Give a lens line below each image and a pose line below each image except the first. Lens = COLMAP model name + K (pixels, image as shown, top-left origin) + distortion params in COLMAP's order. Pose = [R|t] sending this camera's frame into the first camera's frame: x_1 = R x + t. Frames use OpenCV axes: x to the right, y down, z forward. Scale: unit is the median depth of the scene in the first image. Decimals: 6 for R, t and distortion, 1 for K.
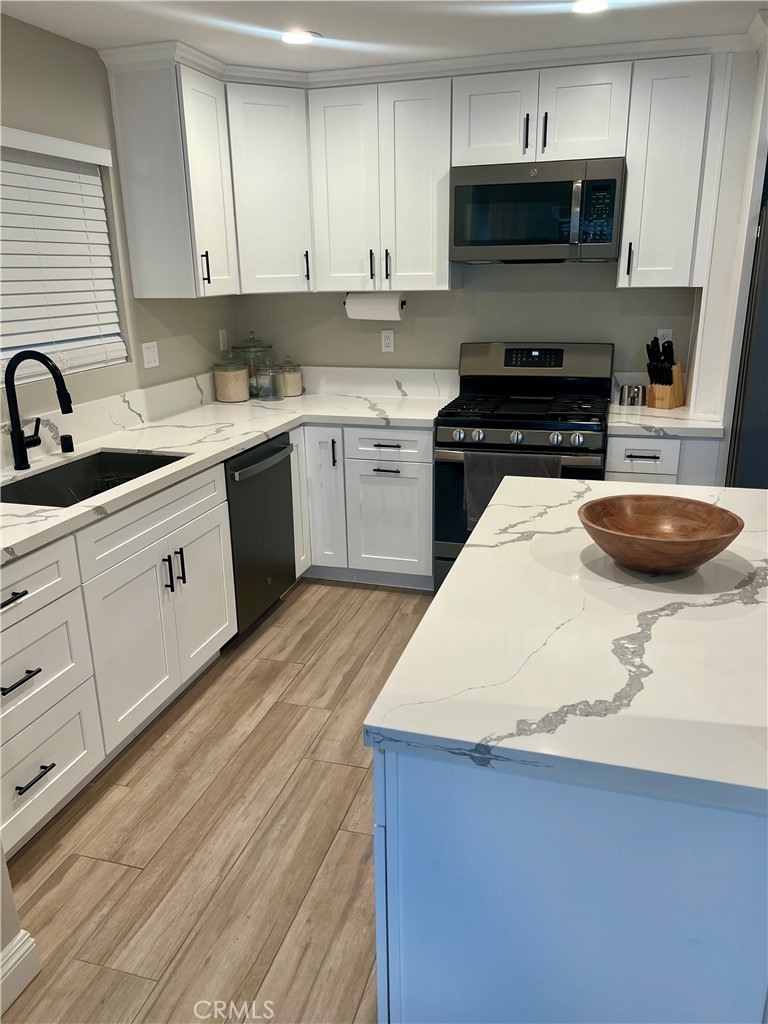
lens RADIAL K [[762.5, 0, 382.5], [0, 762.5, 518.2], [0, 0, 1]] dist [0.065937, -0.078847]
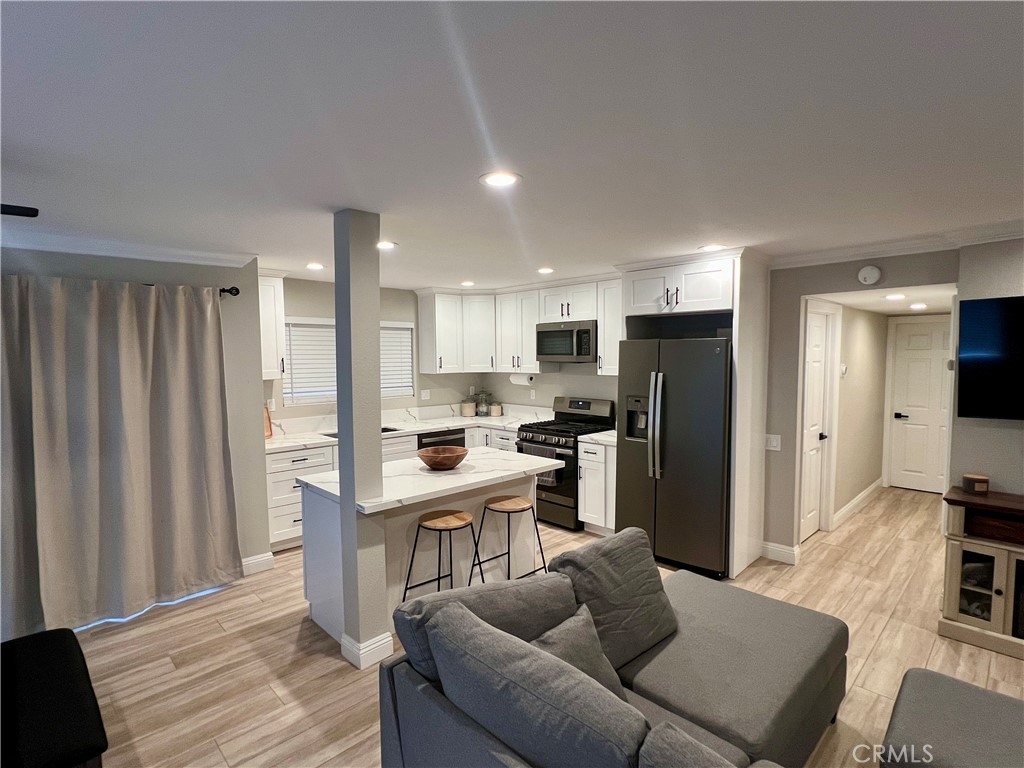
lens RADIAL K [[512.0, 0, 508.9], [0, 512.0, 386.0], [0, 0, 1]] dist [-0.005068, 0.001454]
pose [[0.871415, 0.040712, -0.488854, 0.814356], [-0.157889, 0.966798, -0.200931, 0.060049], [0.464443, 0.252279, 0.848910, -0.336153]]
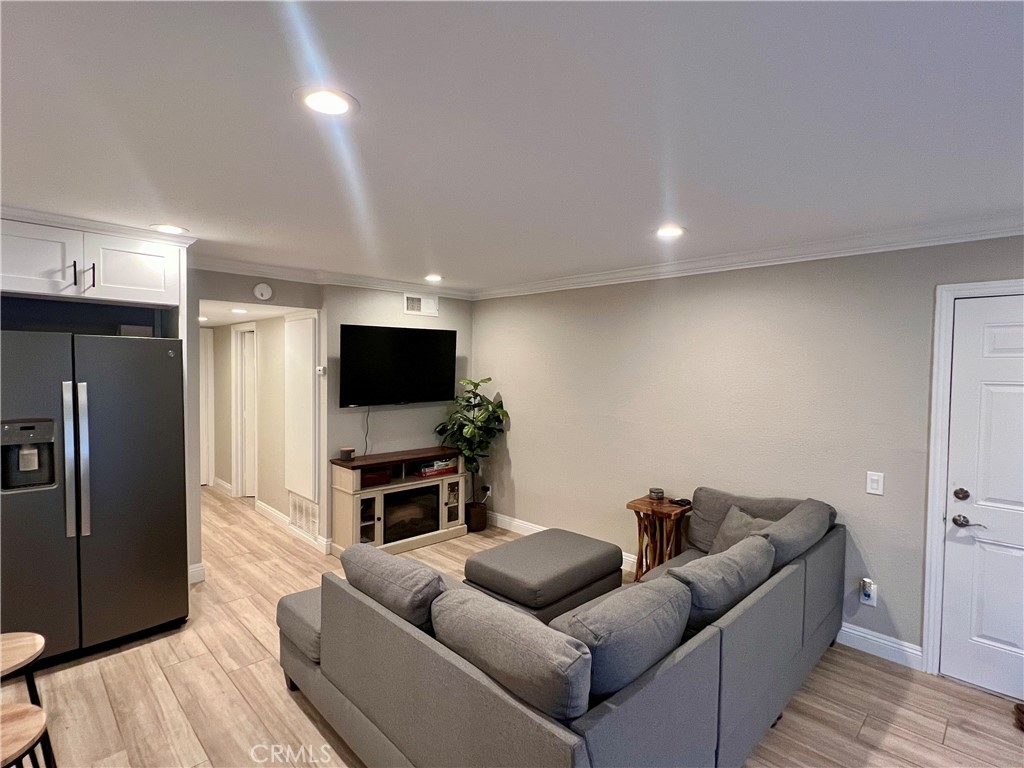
lens RADIAL K [[512.0, 0, 512.1], [0, 512.0, 385.9], [0, 0, 1]] dist [-0.005068, 0.001454]
pose [[0.481893, -0.007926, 0.876194, 0.156465], [0.248251, 0.960222, -0.127848, 0.018414], [-0.840328, 0.279125, 0.464692, -0.132983]]
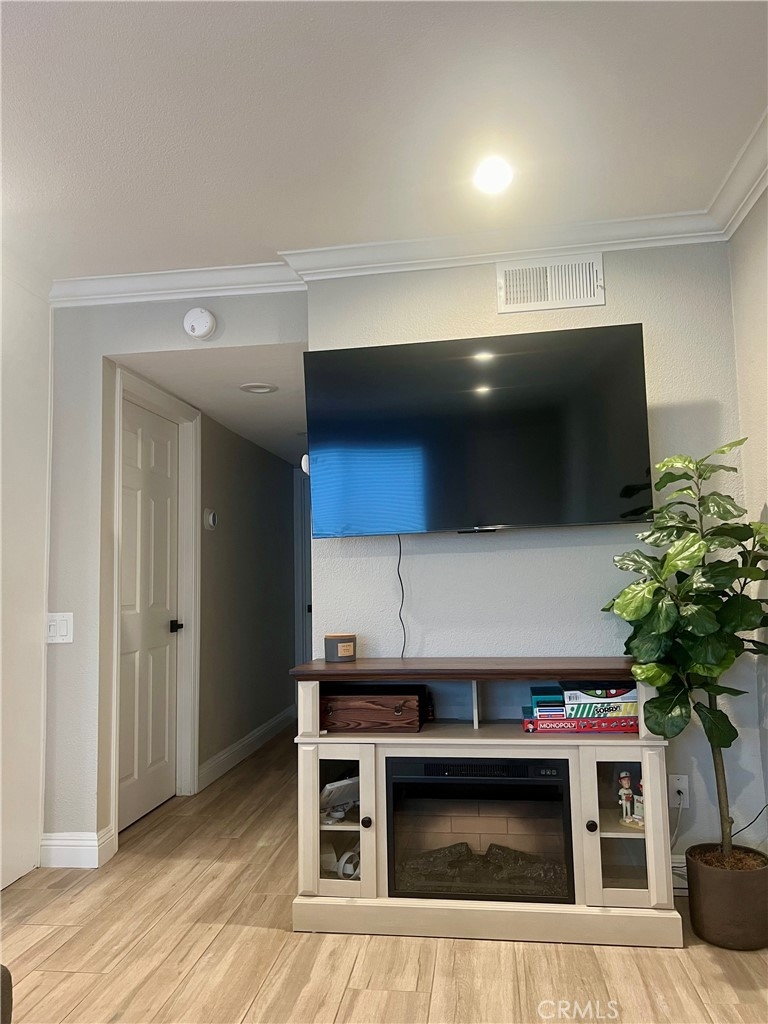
lens RADIAL K [[762.5, 0, 385.0], [0, 762.5, 510.6], [0, 0, 1]] dist [0.065937, -0.078847]
pose [[0.987338, 0.007783, 0.158438, 1.019554], [0.055543, 0.918606, -0.391252, 0.107626], [-0.148587, 0.395099, 0.906542, 0.049968]]
